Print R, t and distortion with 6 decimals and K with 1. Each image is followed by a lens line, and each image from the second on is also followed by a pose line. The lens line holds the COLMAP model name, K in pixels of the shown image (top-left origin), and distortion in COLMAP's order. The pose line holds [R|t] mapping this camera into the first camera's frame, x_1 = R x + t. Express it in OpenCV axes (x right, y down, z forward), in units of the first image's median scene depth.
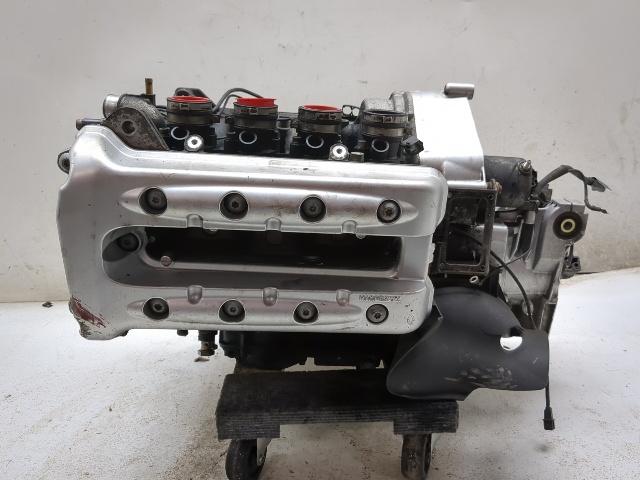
lens RADIAL K [[601.4, 0, 320.0], [0, 601.4, 240.0], [0, 0, 1]] dist [0.037076, -0.097617]
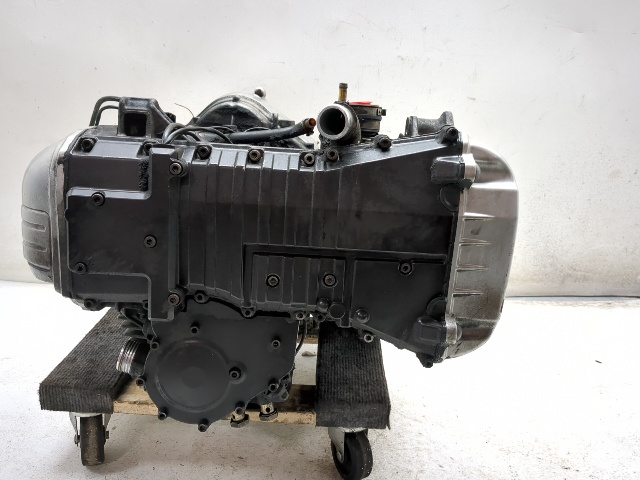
lens RADIAL K [[601.4, 0, 320.0], [0, 601.4, 240.0], [0, 0, 1]] dist [0.037076, -0.097617]
pose [[0.995939, 0.076019, 0.048241, -0.225016], [-0.075509, 0.997069, -0.012311, 0.014089], [-0.049036, 0.008619, 0.998760, -0.026835]]
